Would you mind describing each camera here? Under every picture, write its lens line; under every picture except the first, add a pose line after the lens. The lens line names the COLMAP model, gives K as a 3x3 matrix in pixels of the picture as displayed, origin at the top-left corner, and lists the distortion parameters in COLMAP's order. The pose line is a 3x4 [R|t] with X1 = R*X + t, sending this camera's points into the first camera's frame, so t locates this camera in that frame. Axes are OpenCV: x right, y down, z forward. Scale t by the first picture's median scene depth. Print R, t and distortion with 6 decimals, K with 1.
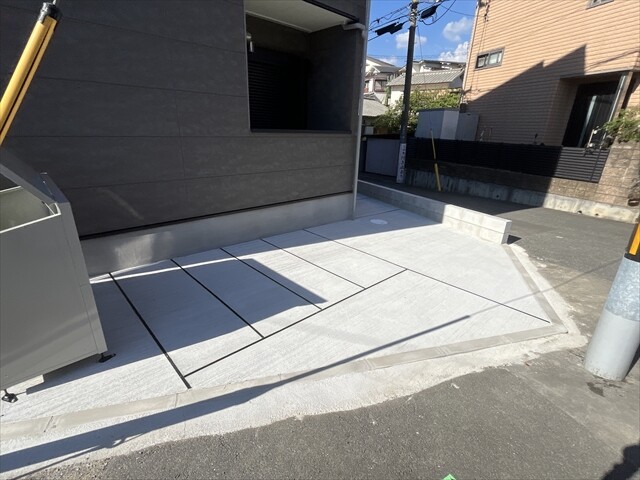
lens RADIAL K [[306.8, 0, 316.7], [0, 306.8, 243.1], [0, 0, 1]] dist [-0.001438, -0.000974]
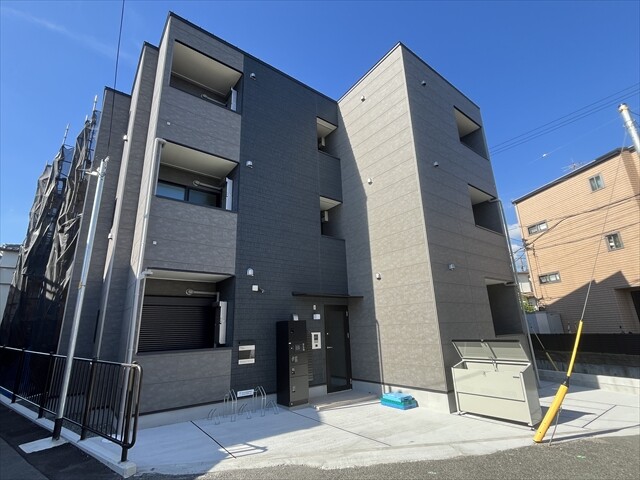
lens RADIAL K [[306.8, 0, 316.7], [0, 306.8, 243.1], [0, 0, 1]] dist [-0.001438, -0.000974]
pose [[0.992632, -0.086960, -0.084382, -0.515262], [0.019707, 0.802974, -0.595688, 0.148932], [0.119557, 0.589636, 0.798771, -0.516953]]
